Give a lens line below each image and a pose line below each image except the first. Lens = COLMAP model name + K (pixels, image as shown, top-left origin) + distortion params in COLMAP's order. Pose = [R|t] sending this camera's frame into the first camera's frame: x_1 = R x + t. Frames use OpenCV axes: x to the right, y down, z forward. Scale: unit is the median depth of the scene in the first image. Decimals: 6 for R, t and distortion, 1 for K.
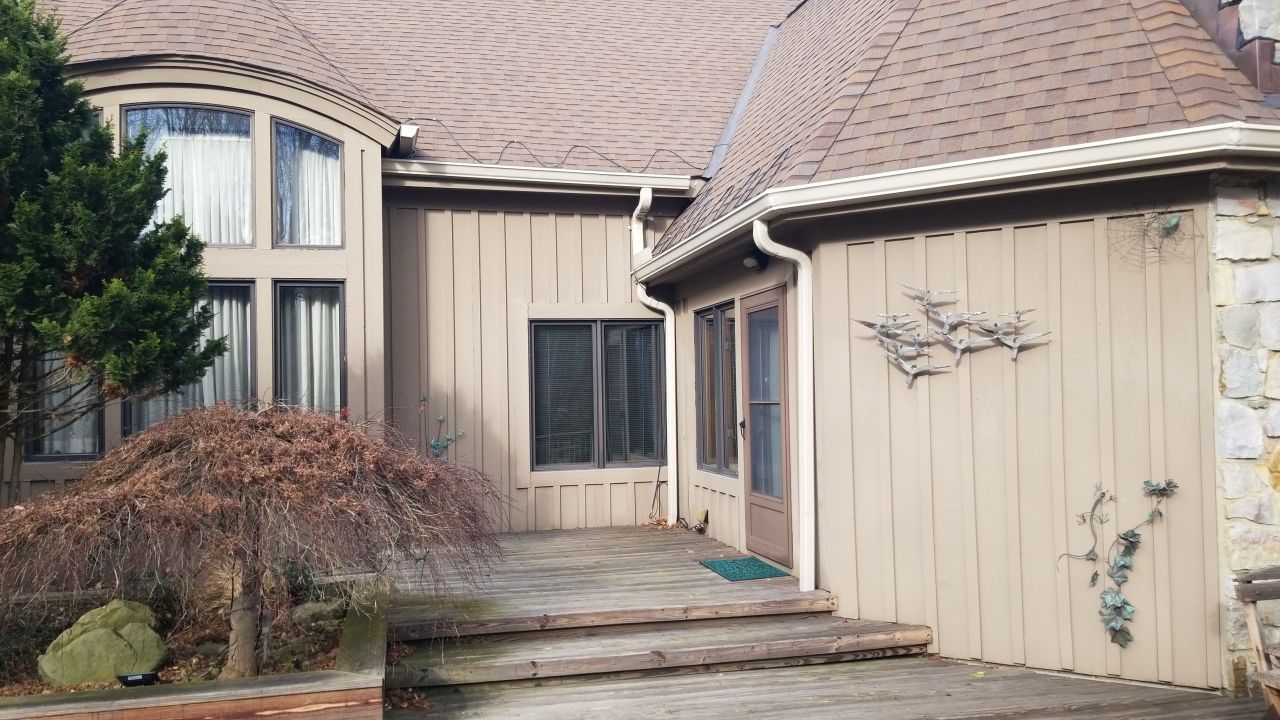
lens RADIAL K [[1004.0, 0, 640.0], [0, 1004.0, 360.0], [0, 0, 1]] dist [0.100638, -0.177843]
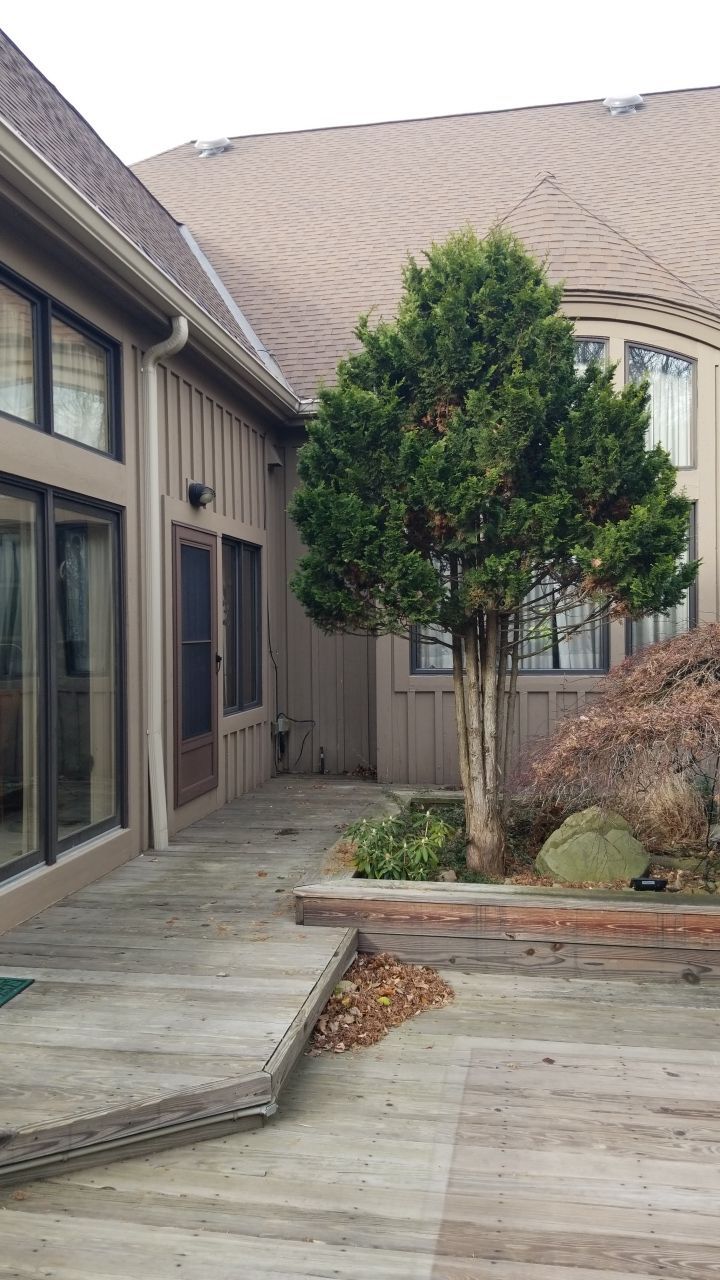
lens RADIAL K [[1004.0, 0, 360.0], [0, 1004.0, 640.0], [0, 0, 1]] dist [0.100638, -0.177843]
pose [[0.905815, 0.018110, -0.423286, -0.165267], [0.005055, 0.998553, 0.053540, 0.000726], [0.423643, -0.050637, 0.904413, -0.036224]]
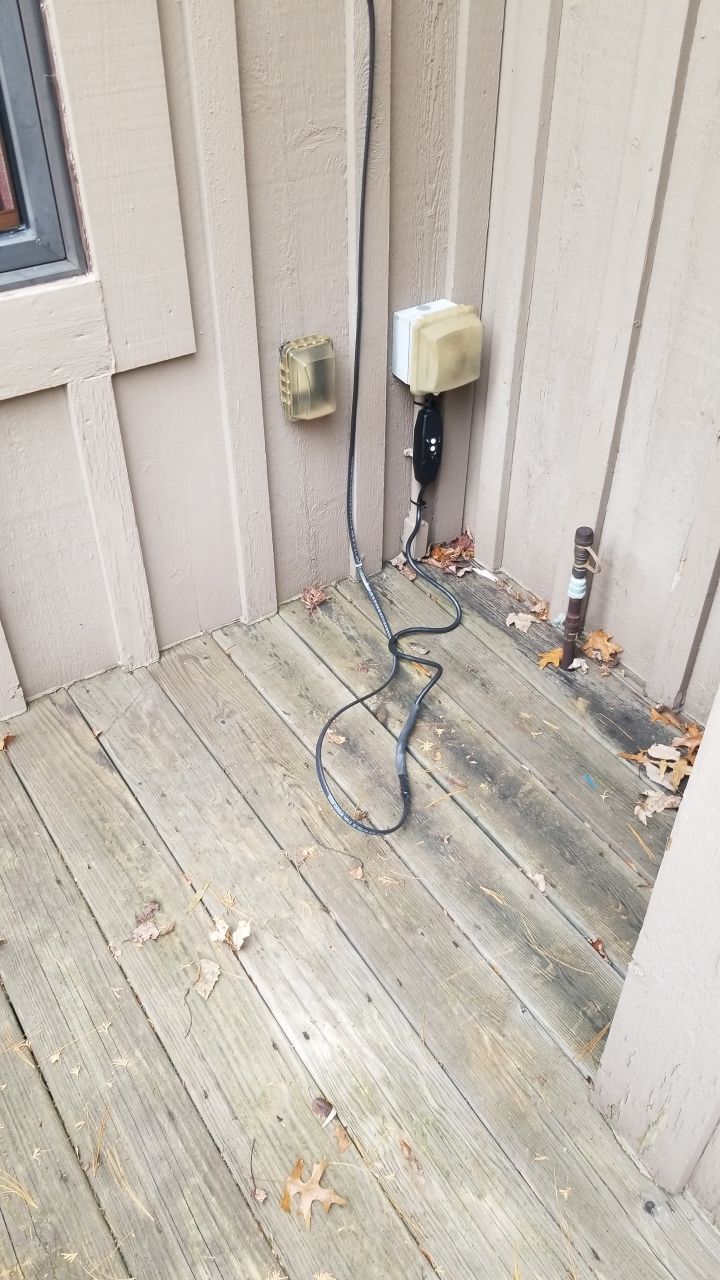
lens RADIAL K [[1004.0, 0, 360.0], [0, 1004.0, 640.0], [0, 0, 1]] dist [0.100638, -0.177843]
pose [[0.319839, 0.628042, -0.709413, -0.523731], [0.022022, 0.743613, 0.668248, 0.060678], [0.947216, -0.229354, 0.224006, 0.824794]]
